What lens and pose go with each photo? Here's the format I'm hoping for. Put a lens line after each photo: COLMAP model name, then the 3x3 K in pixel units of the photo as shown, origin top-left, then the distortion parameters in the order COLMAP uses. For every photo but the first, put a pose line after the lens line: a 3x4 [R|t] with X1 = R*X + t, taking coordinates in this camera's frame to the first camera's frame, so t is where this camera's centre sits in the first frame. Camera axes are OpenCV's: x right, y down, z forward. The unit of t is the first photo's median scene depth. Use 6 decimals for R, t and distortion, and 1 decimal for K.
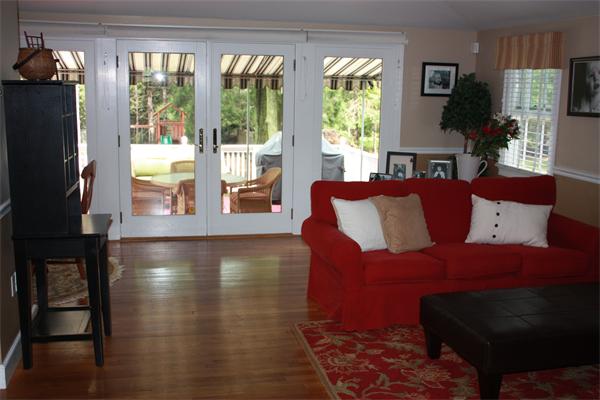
lens RADIAL K [[681.7, 0, 300.0], [0, 681.7, 200.0], [0, 0, 1]] dist [-0.060352, 0.011785]
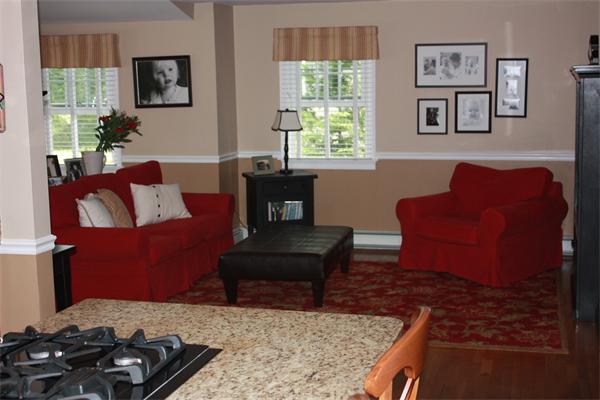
lens RADIAL K [[920.7, 0, 300.0], [0, 920.7, 200.0], [0, 0, 1]] dist [-0.003248, 0.164710]
pose [[0.456668, -0.145176, 0.877712, -0.887146], [0.176967, 0.981703, 0.070301, -0.036232], [-0.871858, 0.123222, 0.474004, 0.054275]]
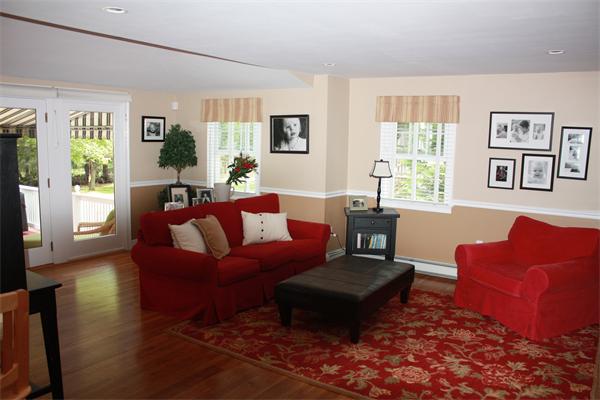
lens RADIAL K [[506.6, 0, 300.0], [0, 506.6, 200.0], [0, 0, 1]] dist [-0.154696, 0.137877]
pose [[0.719578, -0.090095, 0.688542, -0.362325], [0.109078, 0.993904, 0.016056, -0.032713], [-0.685791, 0.063551, 0.725019, 0.144461]]
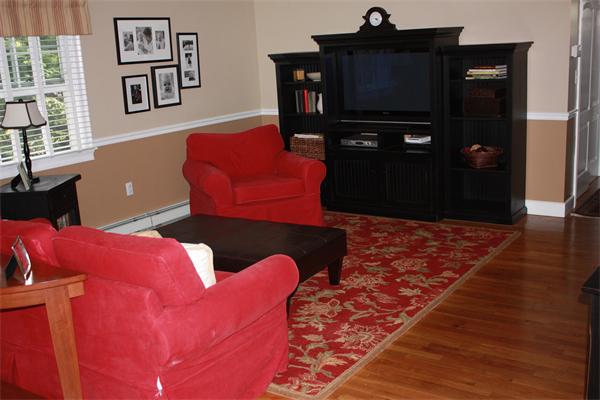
lens RADIAL K [[681.7, 0, 300.0], [0, 681.7, 200.0], [0, 0, 1]] dist [-0.060352, 0.011785]
pose [[-0.684043, -0.146674, 0.714543, -0.391078], [0.167395, 0.921869, 0.349481, -0.211602], [-0.709974, 0.358671, -0.606046, 1.141998]]
